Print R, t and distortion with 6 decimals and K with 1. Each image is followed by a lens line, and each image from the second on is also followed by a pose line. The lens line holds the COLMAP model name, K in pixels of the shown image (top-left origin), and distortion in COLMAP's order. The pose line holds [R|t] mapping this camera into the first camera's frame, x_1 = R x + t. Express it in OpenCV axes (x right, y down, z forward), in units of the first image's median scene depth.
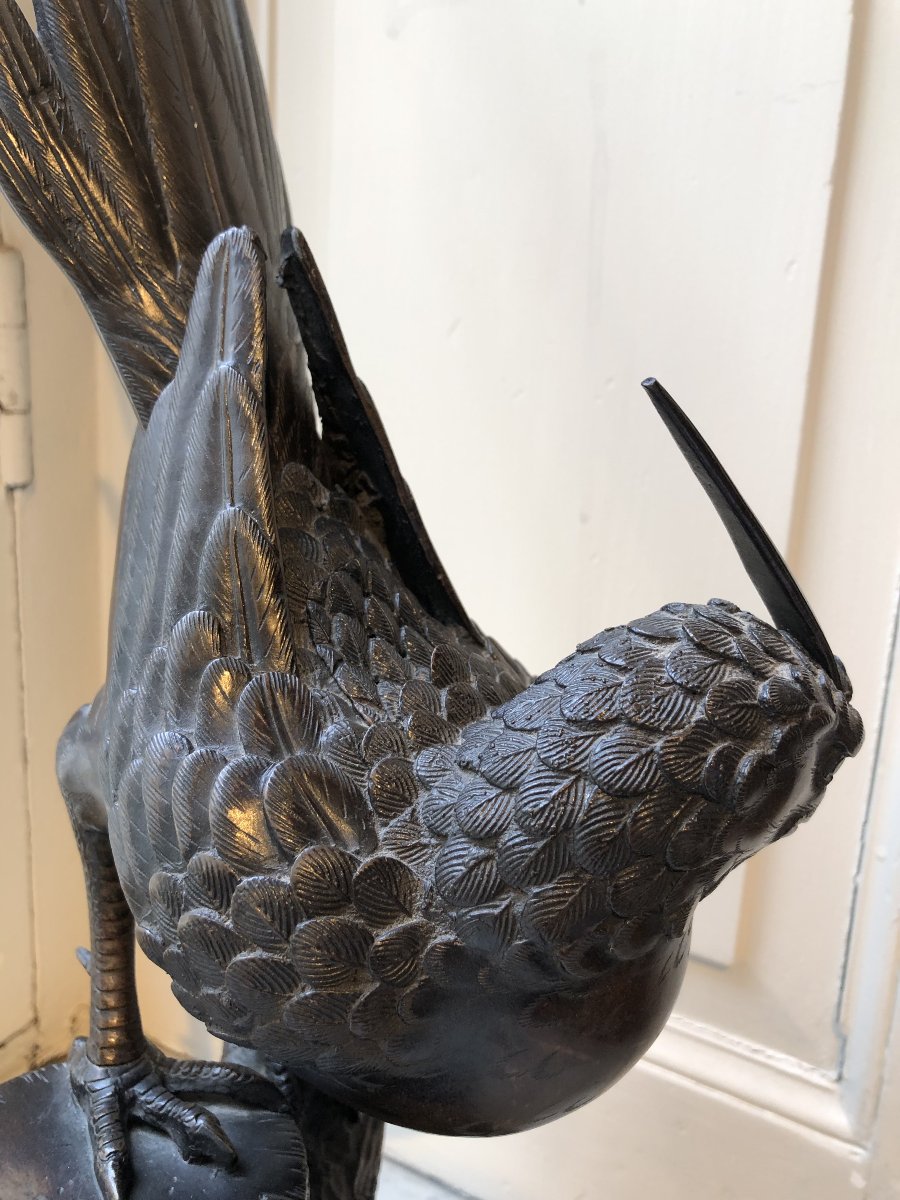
lens RADIAL K [[1004.0, 0, 454.6], [0, 1004.0, 596.1], [0, 0, 1]] dist [0.007186, -0.021156]
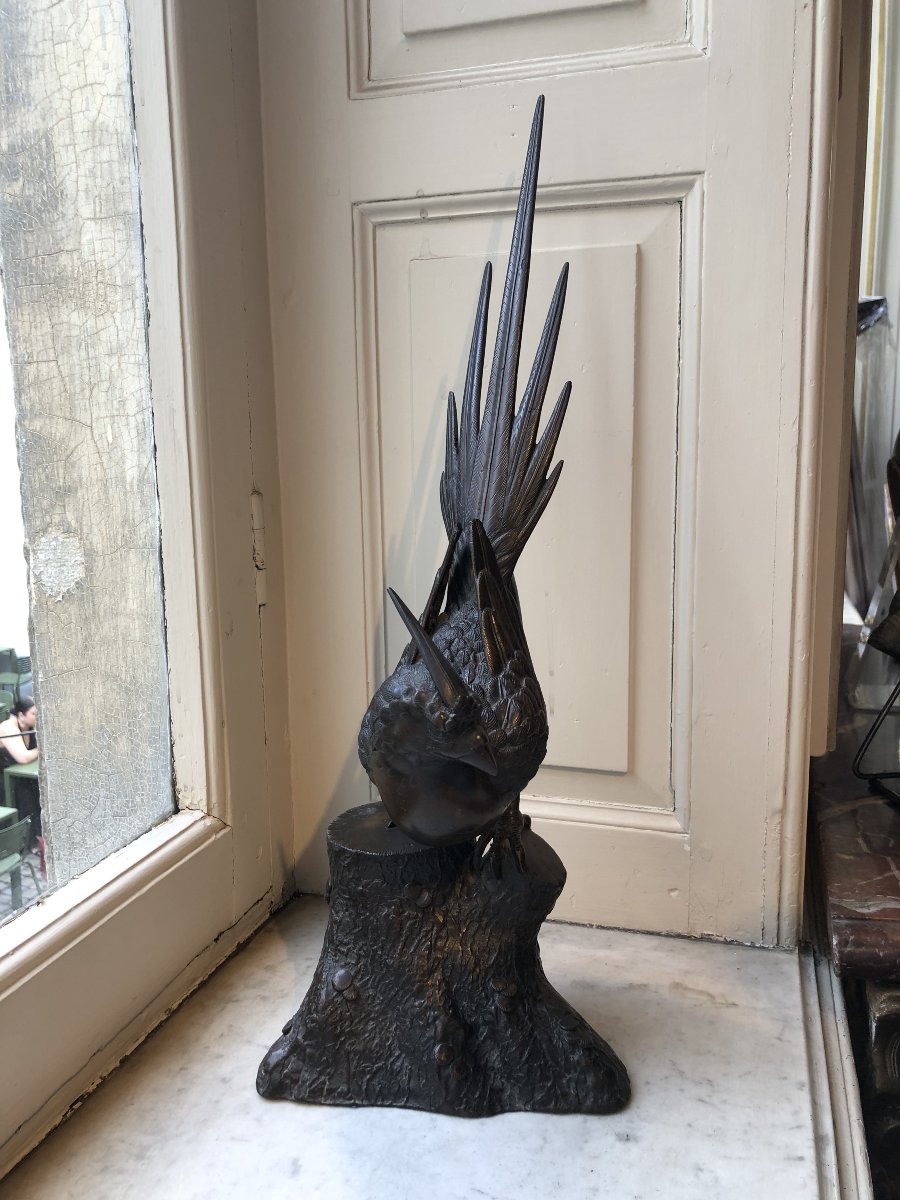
lens RADIAL K [[1004.0, 0, 446.9], [0, 1004.0, 587.3], [0, 0, 1]] dist [0.007186, -0.021156]
pose [[0.970328, -0.100959, 0.219706, -0.673242], [0.113699, 0.992445, -0.046103, -0.010583], [-0.213392, 0.069716, 0.974476, -1.378570]]
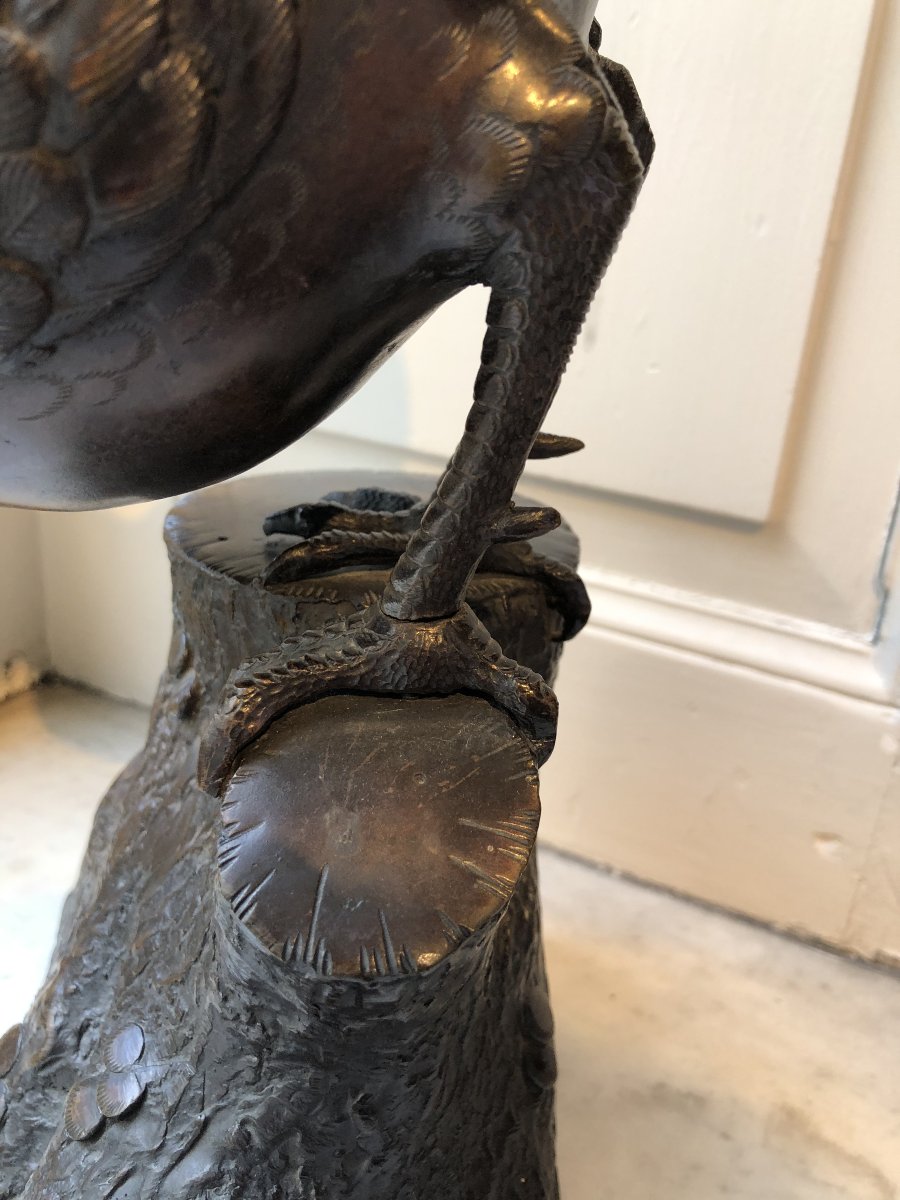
lens RADIAL K [[1004.0, 0, 469.1], [0, 1004.0, 600.4], [0, 0, 1]] dist [0.007186, -0.021156]
pose [[0.996849, 0.000579, 0.079326, -0.056602], [-0.015261, 0.982694, 0.184605, 0.296726], [-0.077846, -0.185234, 0.979606, 0.154205]]
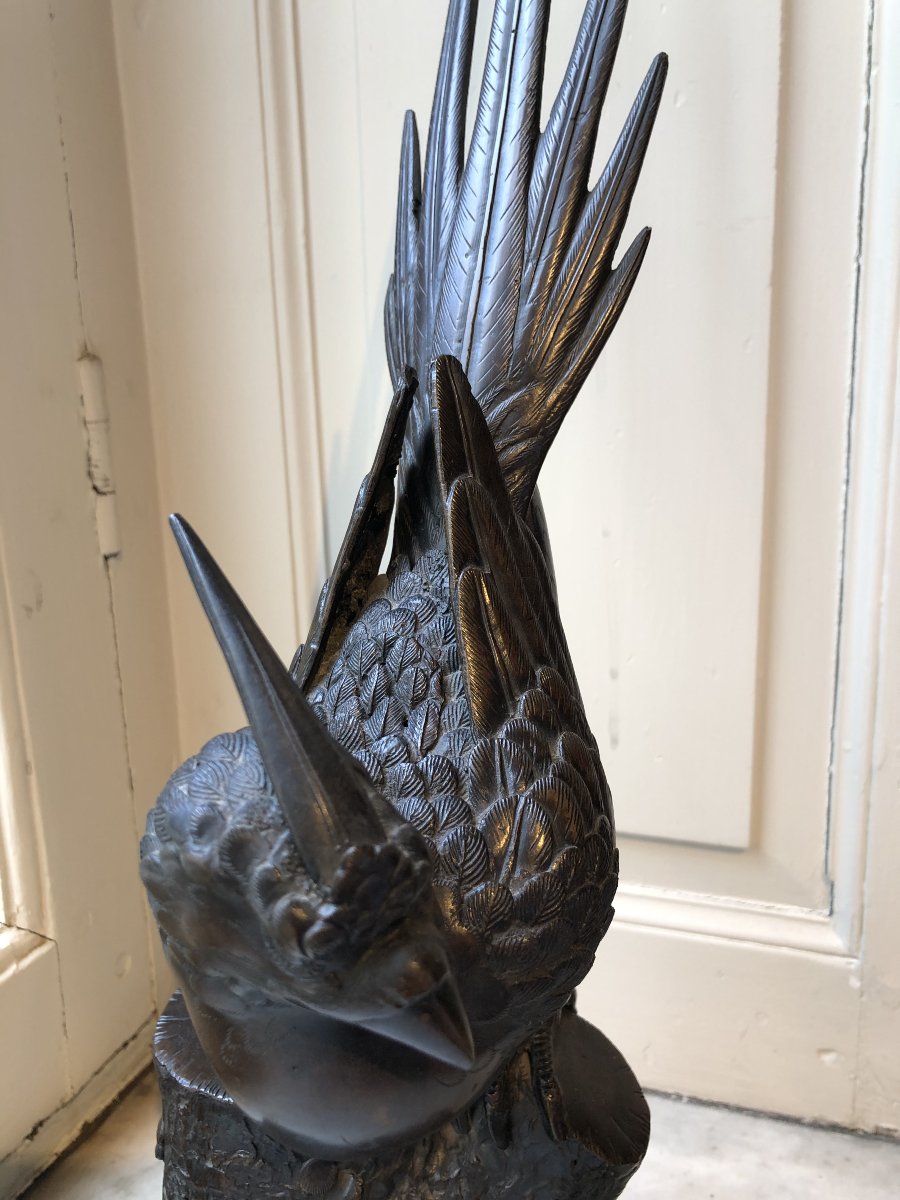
lens RADIAL K [[1004.0, 0, 456.1], [0, 1004.0, 595.2], [0, 0, 1]] dist [0.007186, -0.021156]
pose [[0.977019, -0.119462, 0.176527, -0.332908], [0.118977, 0.992807, 0.013372, -0.039939], [-0.176855, 0.007938, 0.984205, -0.295050]]
